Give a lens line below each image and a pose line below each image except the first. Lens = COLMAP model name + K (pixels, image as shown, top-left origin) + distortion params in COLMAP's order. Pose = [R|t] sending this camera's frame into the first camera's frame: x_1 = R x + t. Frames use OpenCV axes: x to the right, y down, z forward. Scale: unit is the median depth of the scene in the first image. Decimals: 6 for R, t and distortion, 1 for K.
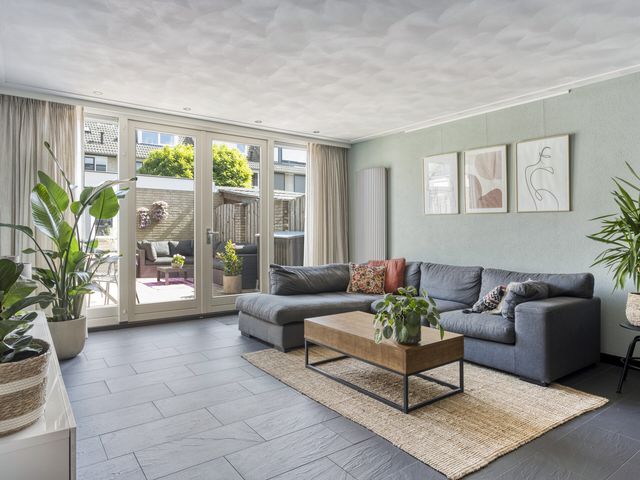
lens RADIAL K [[415.8, 0, 322.0], [0, 415.8, 229.1], [0, 0, 1]] dist [-0.005234, 0.002174]
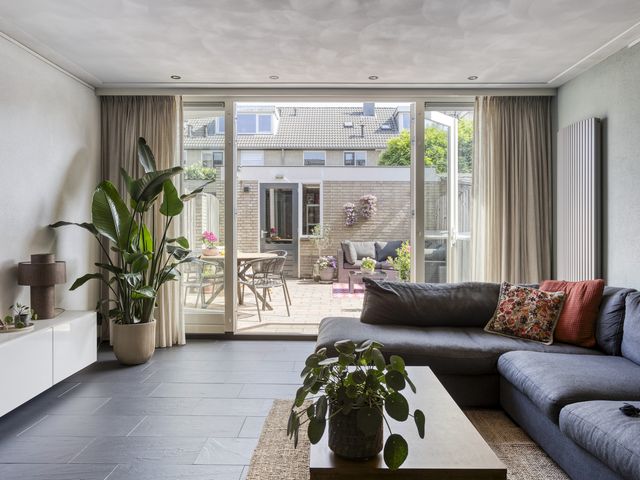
lens RADIAL K [[484.4, 0, 319.6], [0, 484.4, 231.8], [0, 0, 1]] dist [-0.001831, 0.001783]
pose [[0.794988, 0.004610, -0.606607, 0.340616], [0.000412, 0.999967, 0.008140, 0.001925], [0.606624, -0.006721, 0.794960, 0.331754]]
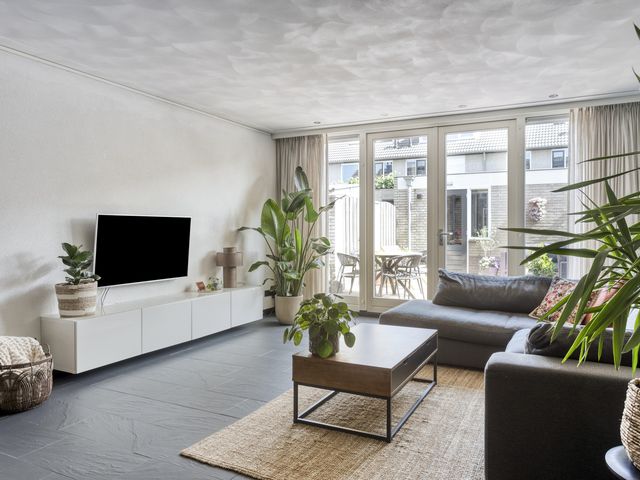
lens RADIAL K [[471.4, 0, 320.0], [0, 471.4, 240.0], [0, 0, 1]] dist [-0.001650, -0.000224]
pose [[0.444028, 0.015074, -0.895886, 0.725755], [0.003829, 0.999817, 0.018721, 0.002977], [0.896005, -0.011743, 0.443889, 0.350616]]
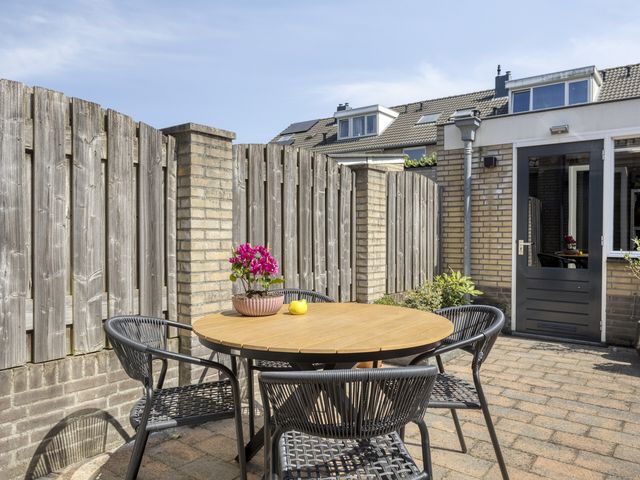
lens RADIAL K [[471.4, 0, 320.0], [0, 471.4, 240.0], [0, 0, 1]] dist [-0.001650, -0.000224]
pose [[0.272635, 0.012402, -0.962038, -0.352675], [-0.001109, 0.999920, 0.012576, 0.000925], [0.962117, -0.002362, 0.272627, 1.282203]]
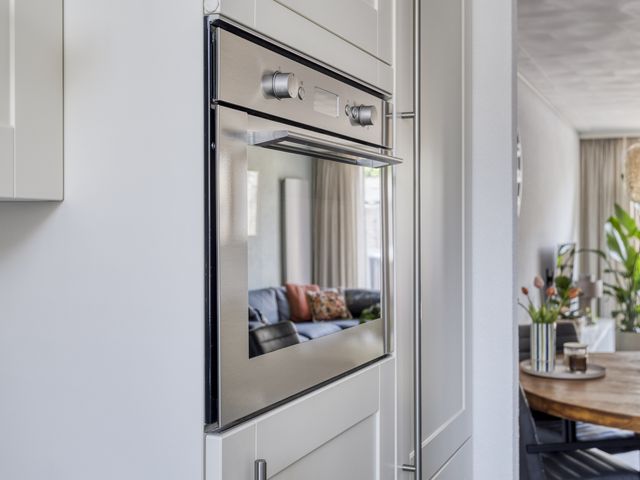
lens RADIAL K [[819.7, 0, 320.0], [0, 819.7, 240.0], [0, 0, 1]] dist [0.005730, 0.014016]
pose [[0.506768, 0.002554, -0.862079, 0.786693], [0.007335, 0.999947, 0.007274, -0.052538], [0.862051, -0.010009, 0.506722, -0.783844]]
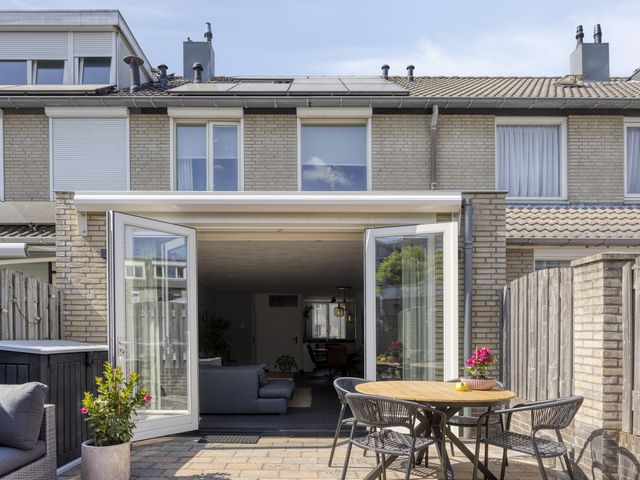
lens RADIAL K [[415.8, 0, 322.0], [0, 415.8, 229.1], [0, 0, 1]] dist [-0.005234, 0.002174]
pose [[-0.820244, 0.144807, 0.553382, -1.827053], [0.004284, 0.968954, -0.247202, -0.032269], [-0.571998, -0.200395, -0.795399, 3.181344]]
